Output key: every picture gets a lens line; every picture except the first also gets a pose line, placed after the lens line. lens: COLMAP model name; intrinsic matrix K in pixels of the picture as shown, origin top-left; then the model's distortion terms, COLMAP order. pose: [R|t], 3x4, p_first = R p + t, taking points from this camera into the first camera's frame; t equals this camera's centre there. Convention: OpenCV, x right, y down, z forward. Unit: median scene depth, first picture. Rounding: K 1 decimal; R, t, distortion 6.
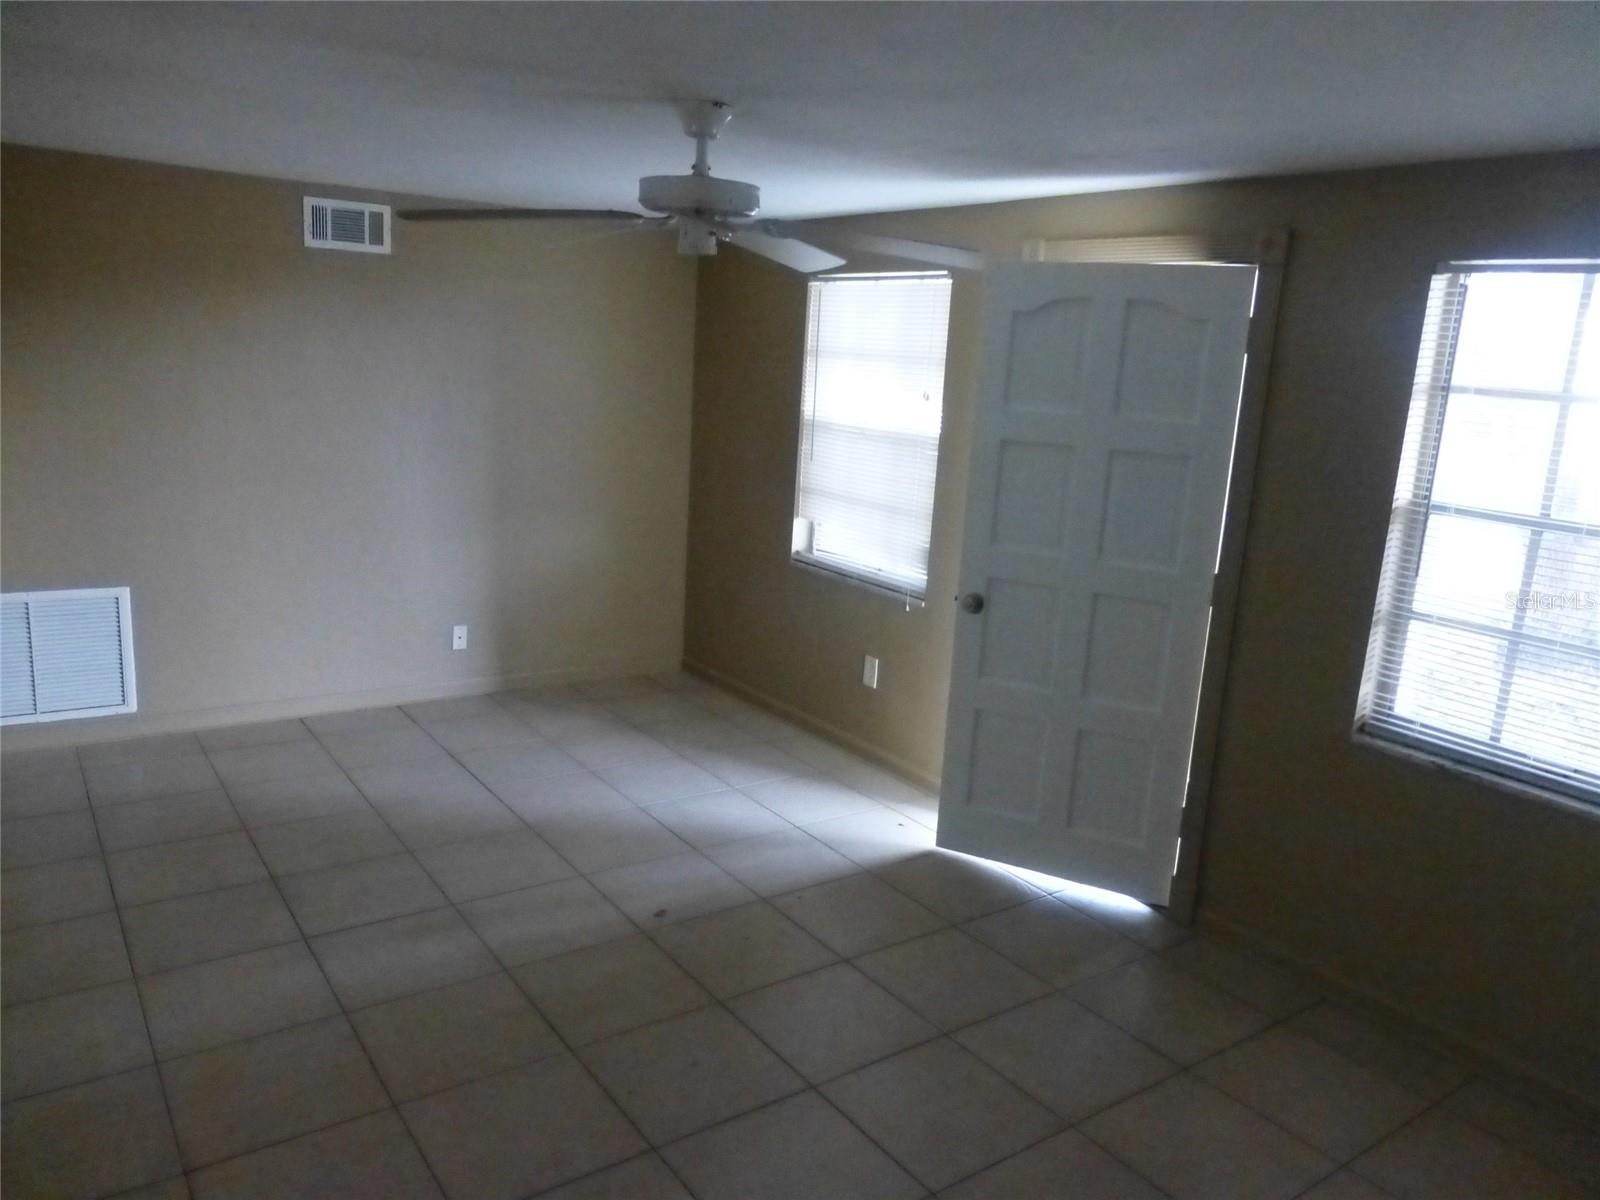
lens RADIAL K [[1159.0, 0, 806.3], [0, 1159.0, 597.3], [0, 0, 1]] dist [-0.004807, -0.002487]
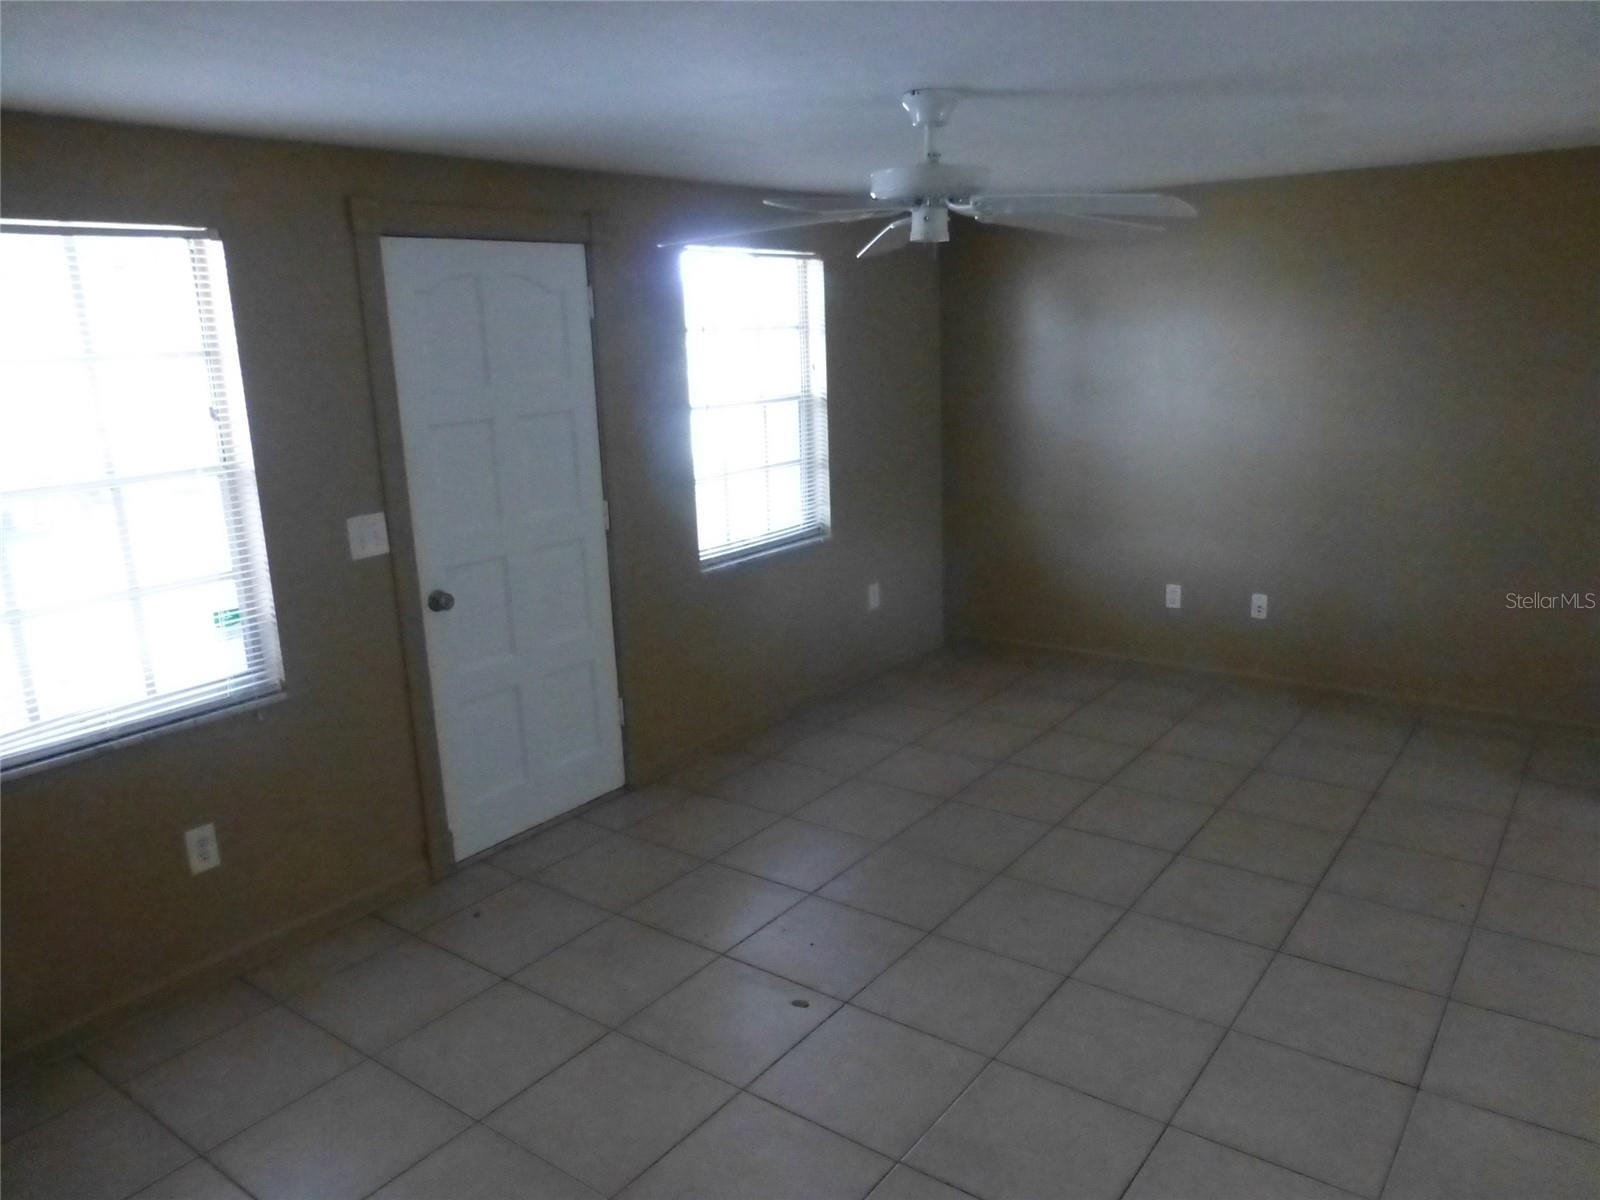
lens RADIAL K [[1159.0, 0, 806.3], [0, 1159.0, 597.3], [0, 0, 1]] dist [-0.004807, -0.002487]
pose [[-0.295939, -0.265760, 0.917492, -0.589964], [0.225037, 0.914083, 0.337358, -0.202437], [-0.928320, 0.306308, -0.210707, 0.769367]]
